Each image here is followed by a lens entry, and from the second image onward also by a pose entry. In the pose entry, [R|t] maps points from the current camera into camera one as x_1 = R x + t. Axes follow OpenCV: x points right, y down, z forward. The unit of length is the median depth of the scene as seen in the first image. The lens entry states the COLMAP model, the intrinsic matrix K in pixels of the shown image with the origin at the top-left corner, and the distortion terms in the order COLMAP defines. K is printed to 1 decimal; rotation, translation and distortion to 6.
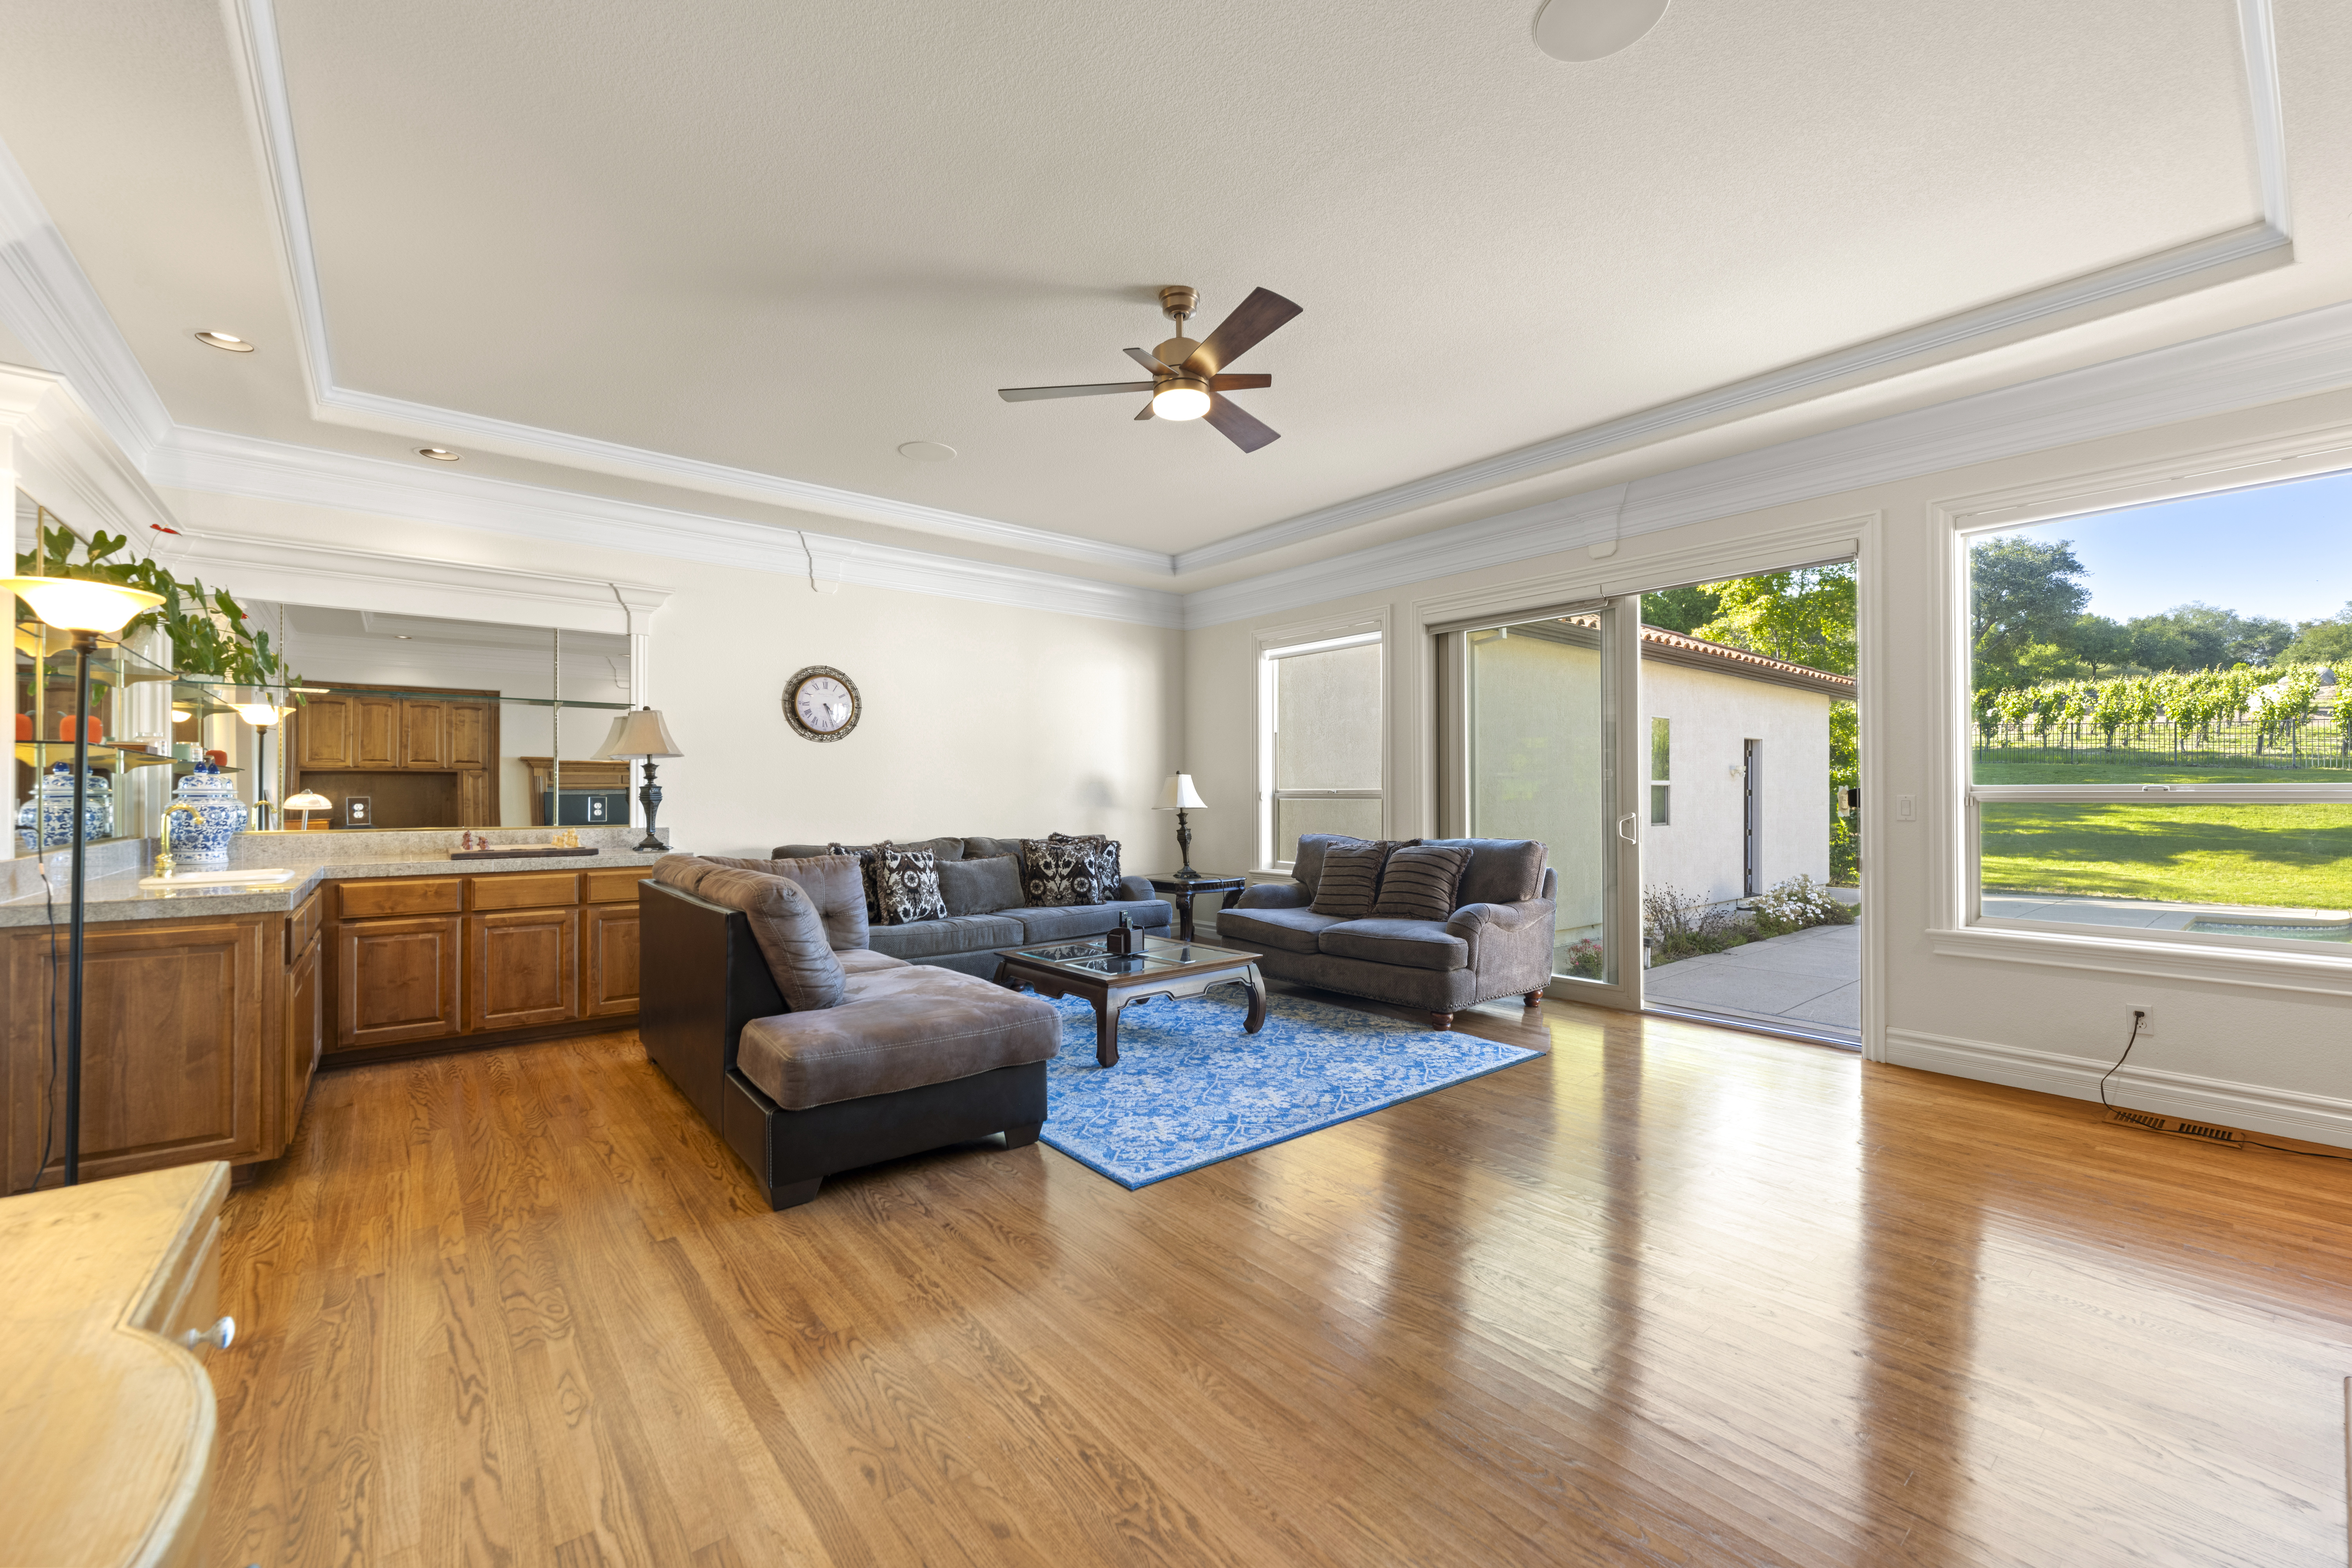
lens RADIAL K [[943.0, 0, 1168.2], [0, 943.0, 792.9], [0, 0, 1]] dist [0.000256, 0.000006]
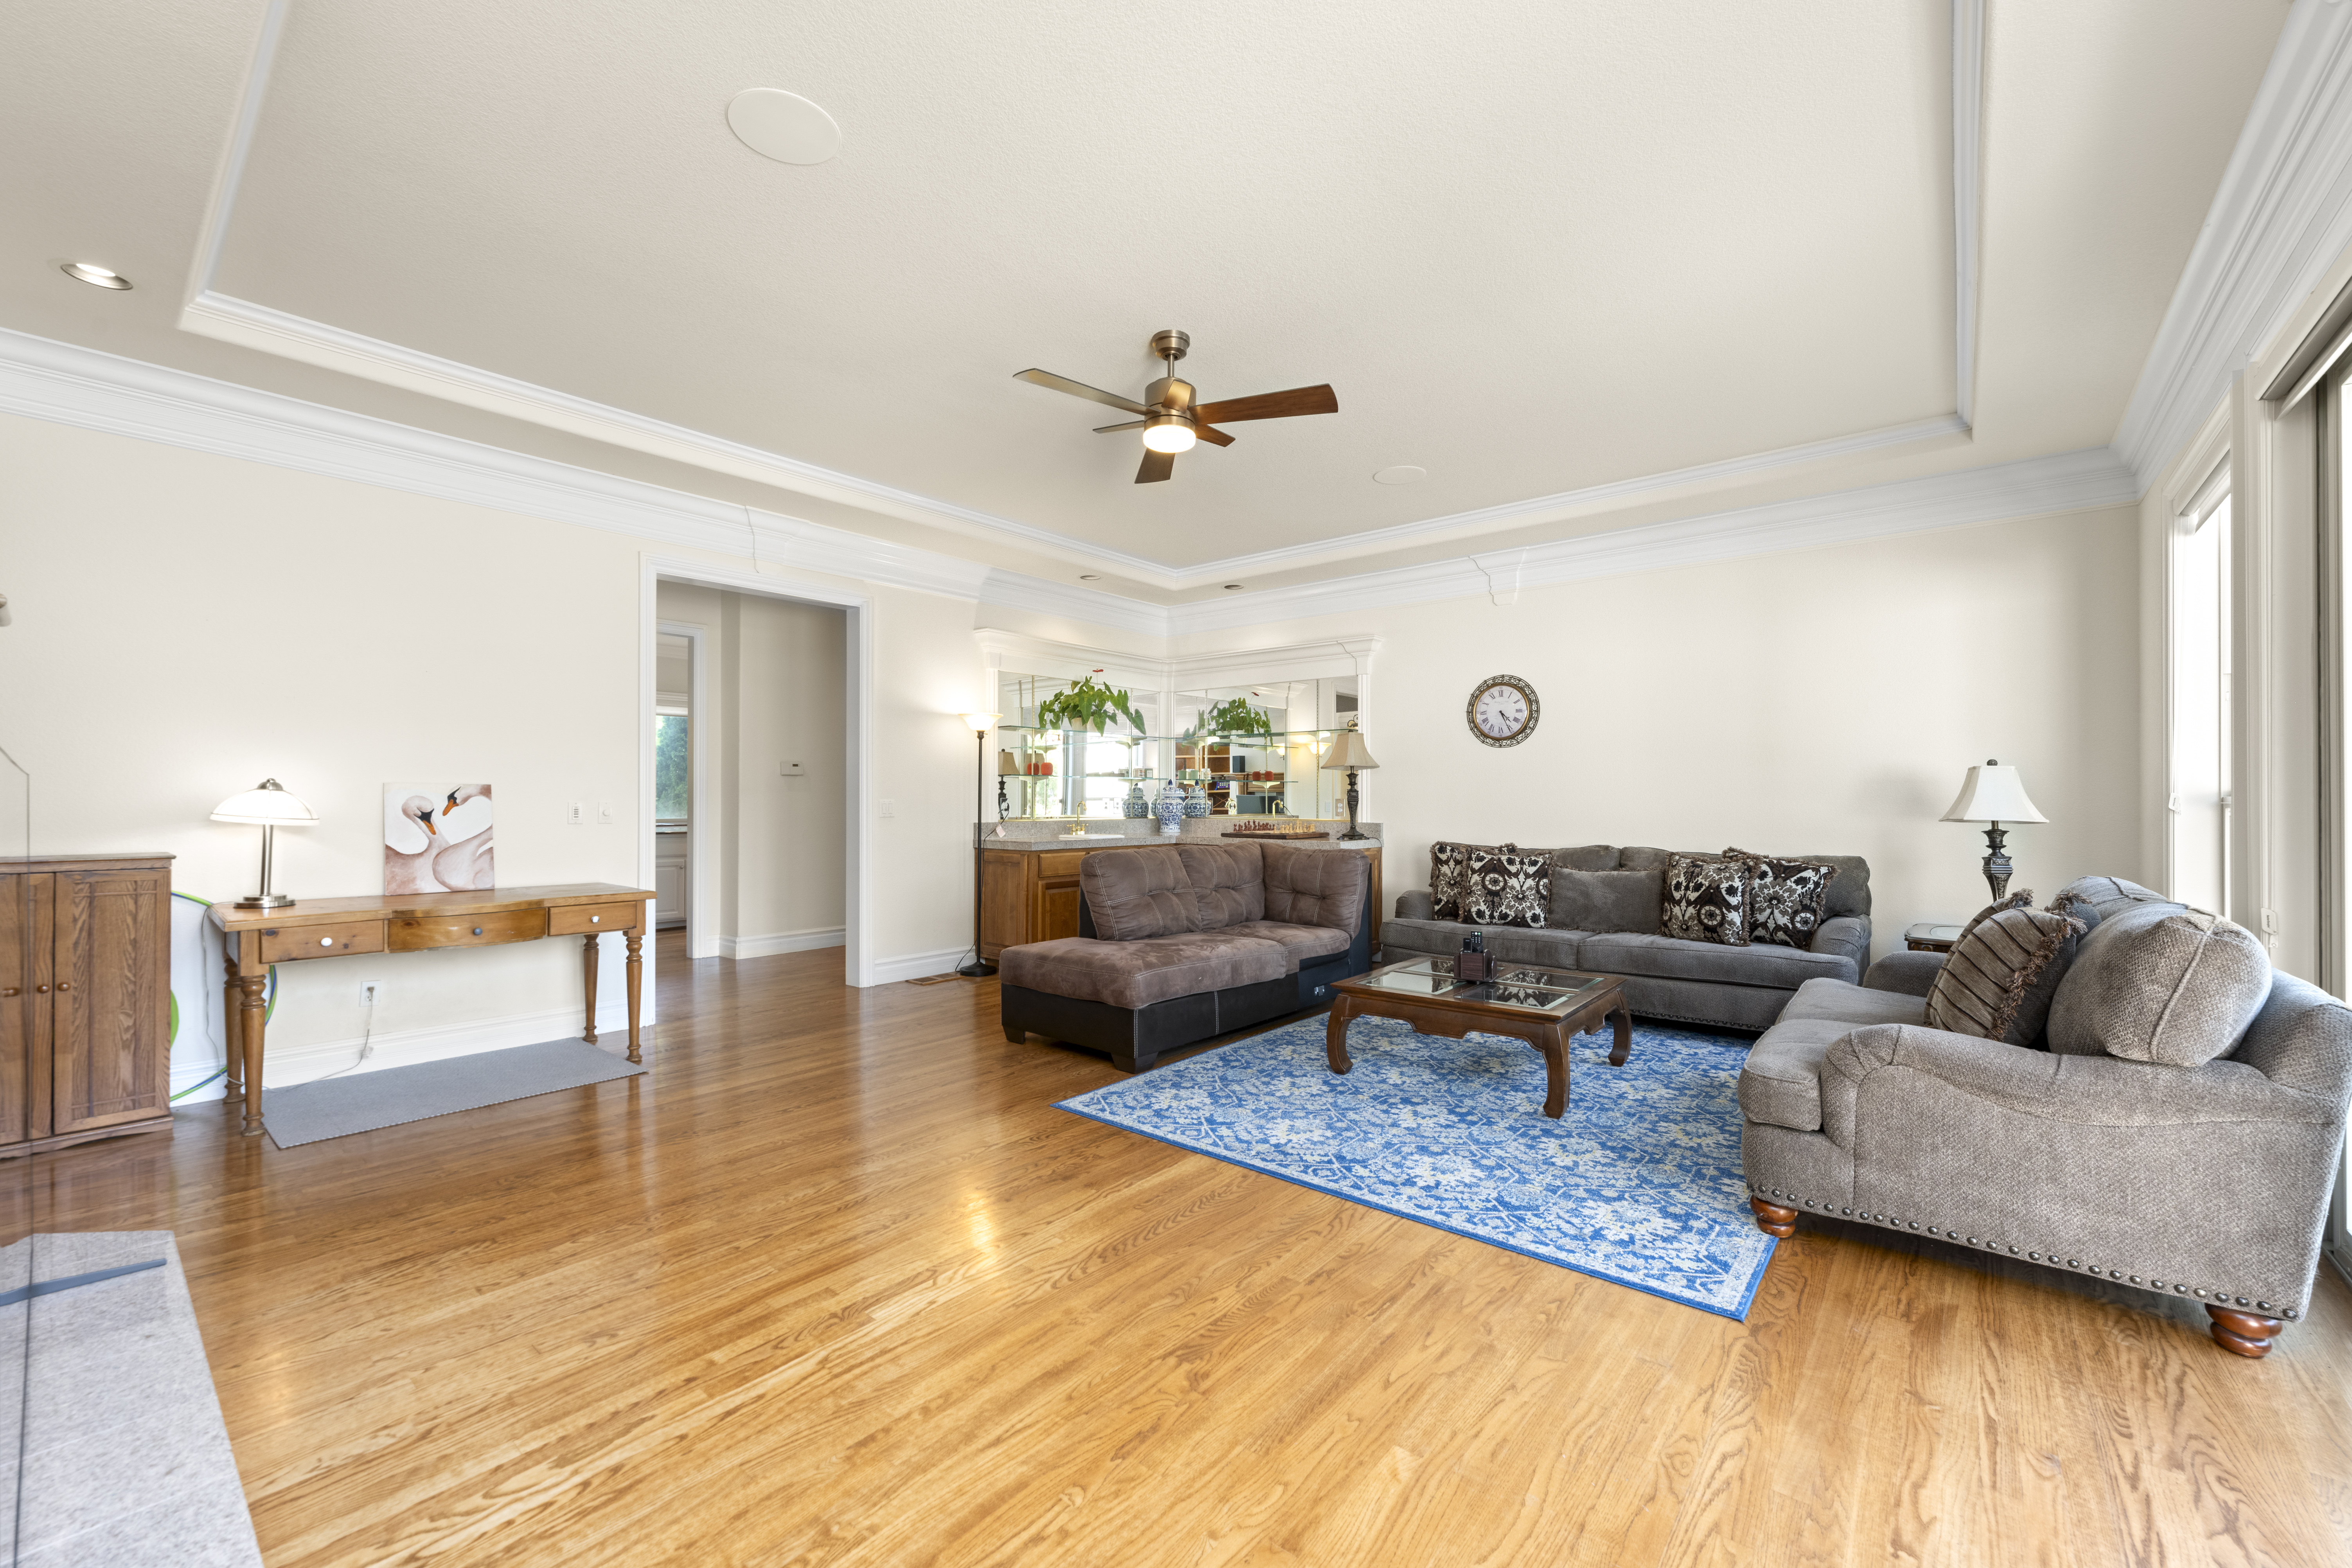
lens RADIAL K [[943.0, 0, 1168.2], [0, 943.0, 792.9], [0, 0, 1]] dist [0.000256, 0.000006]
pose [[0.186709, -0.003546, -0.982409, 0.813980], [0.000772, 0.999994, -0.003463, 0.000035], [0.982415, -0.000112, 0.186710, 0.595781]]
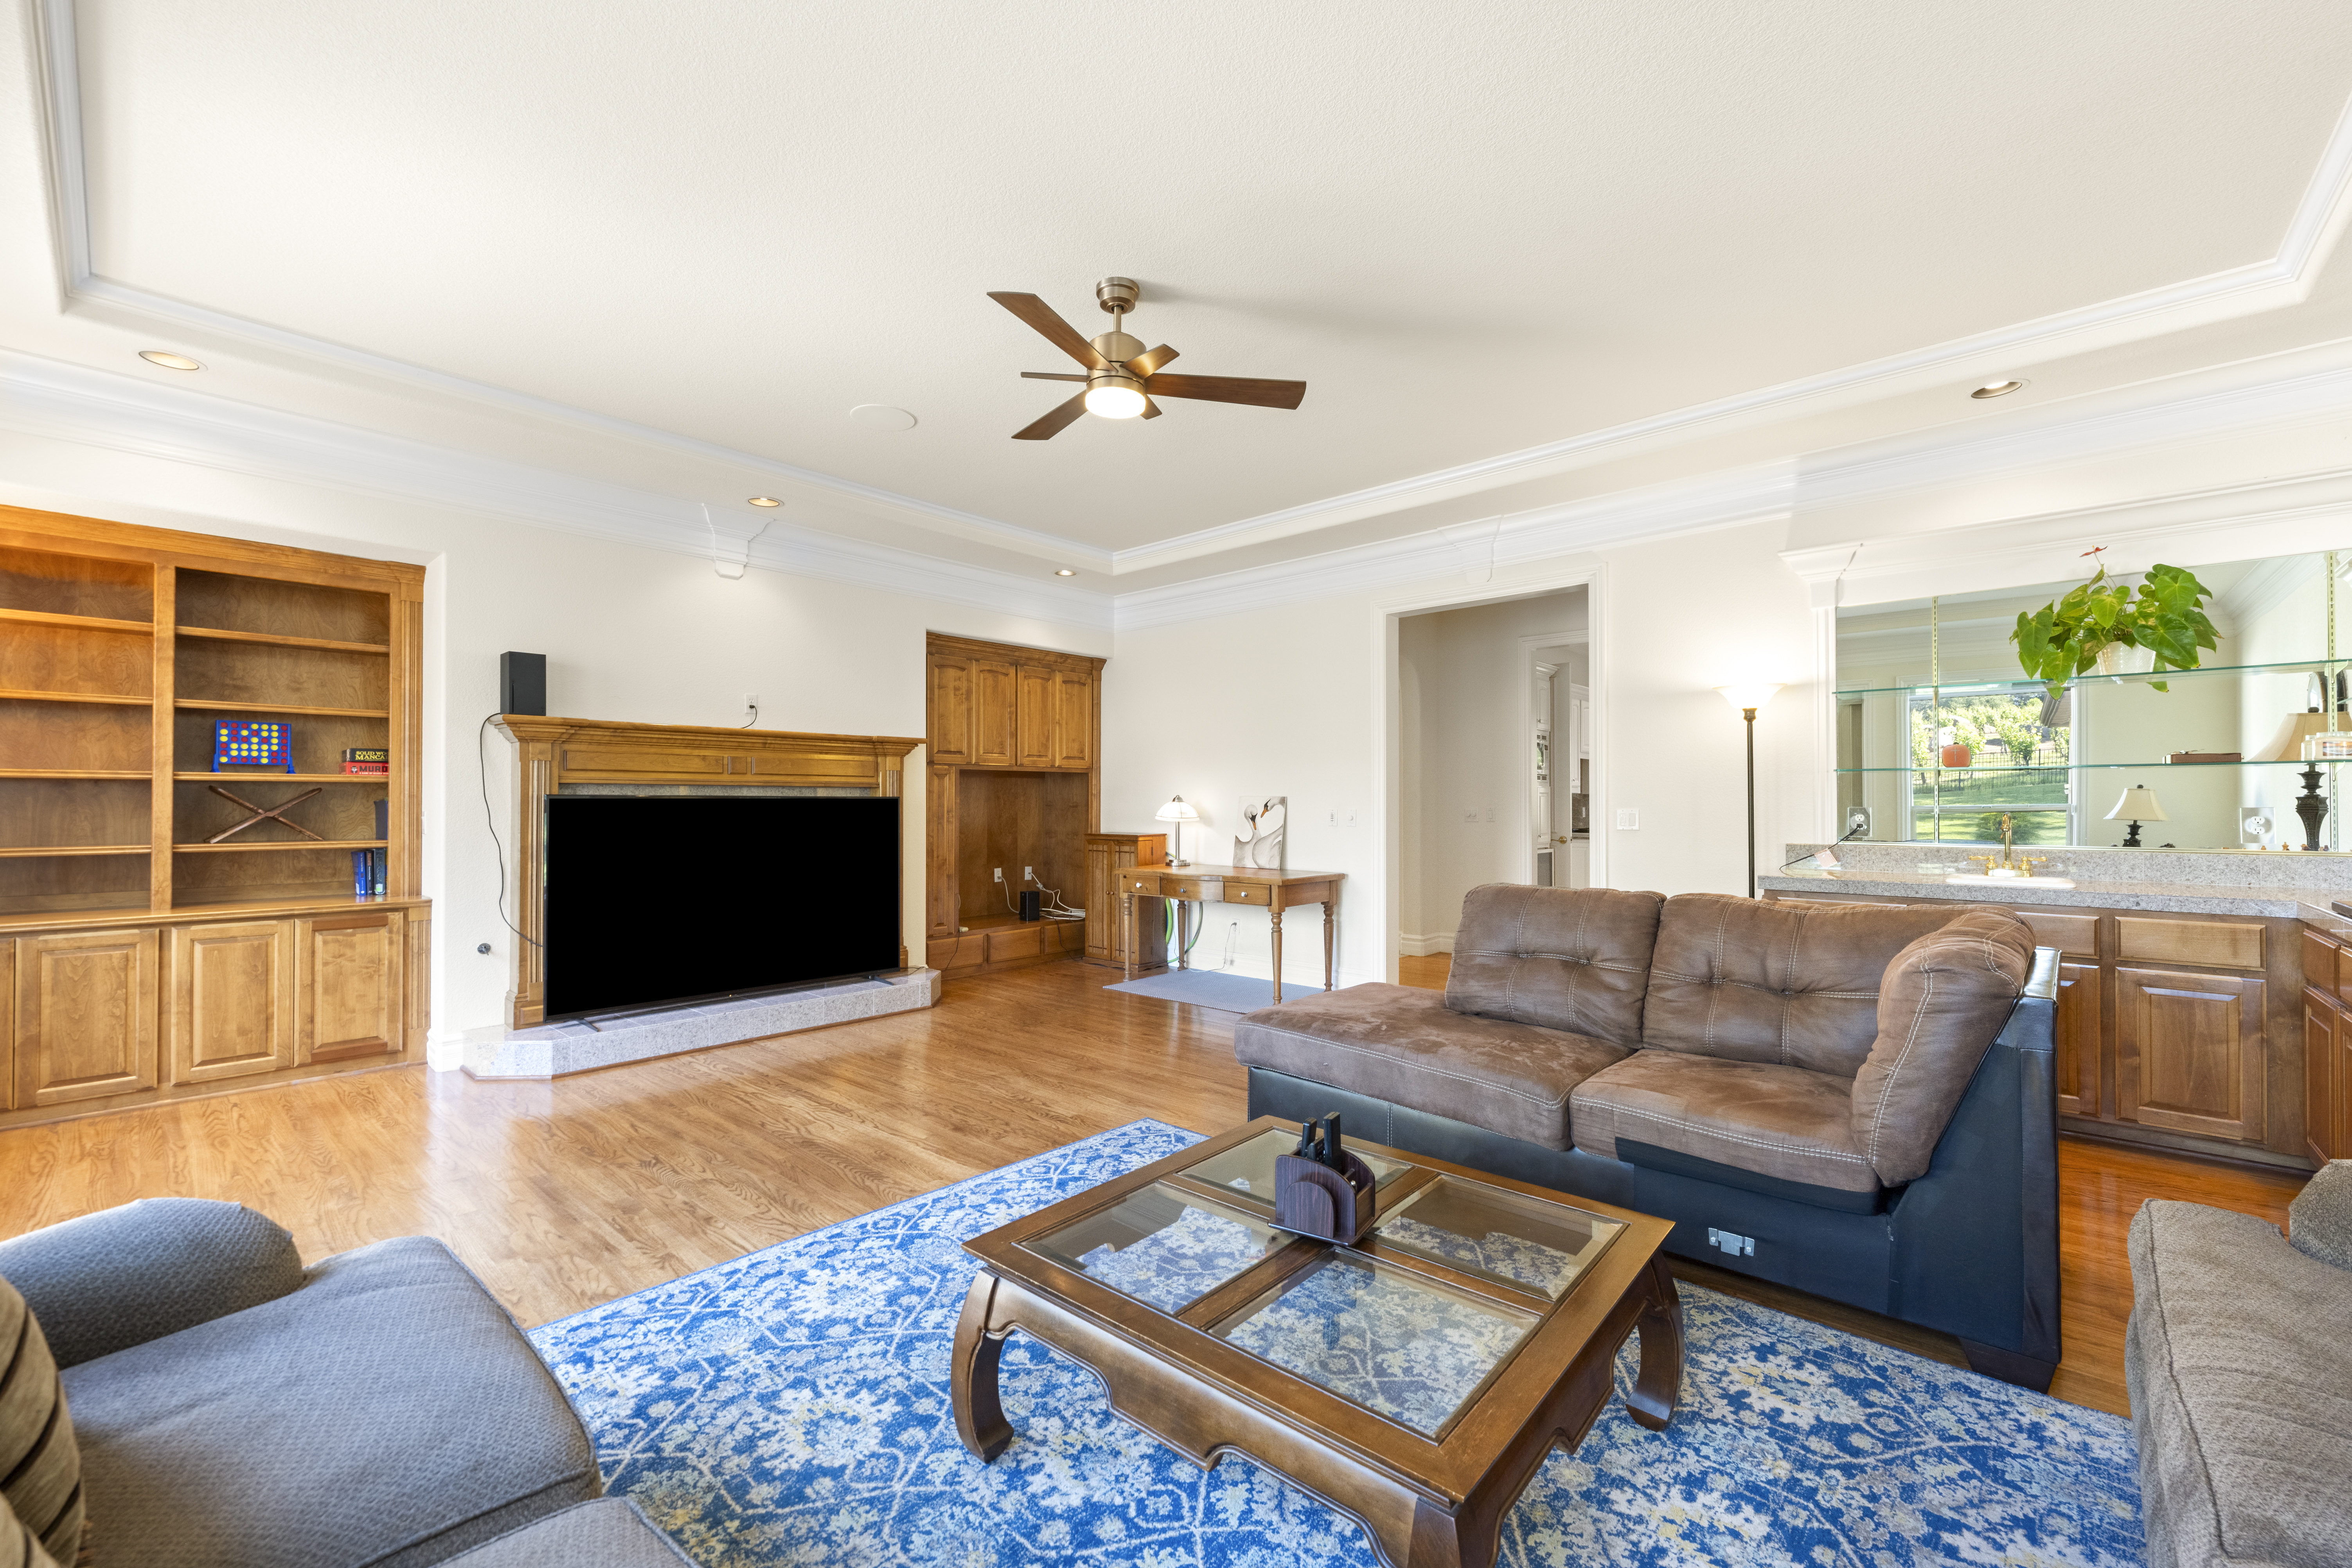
lens RADIAL K [[936.2, 0, 1176.6], [0, 936.2, 793.3], [0, 0, 1]] dist [0.001310, 0.000113]
pose [[-0.986978, -0.002320, -0.160836, 0.081075], [-0.000202, 0.999913, -0.013184, 0.000765], [0.160852, -0.012980, -0.986893, 1.463052]]
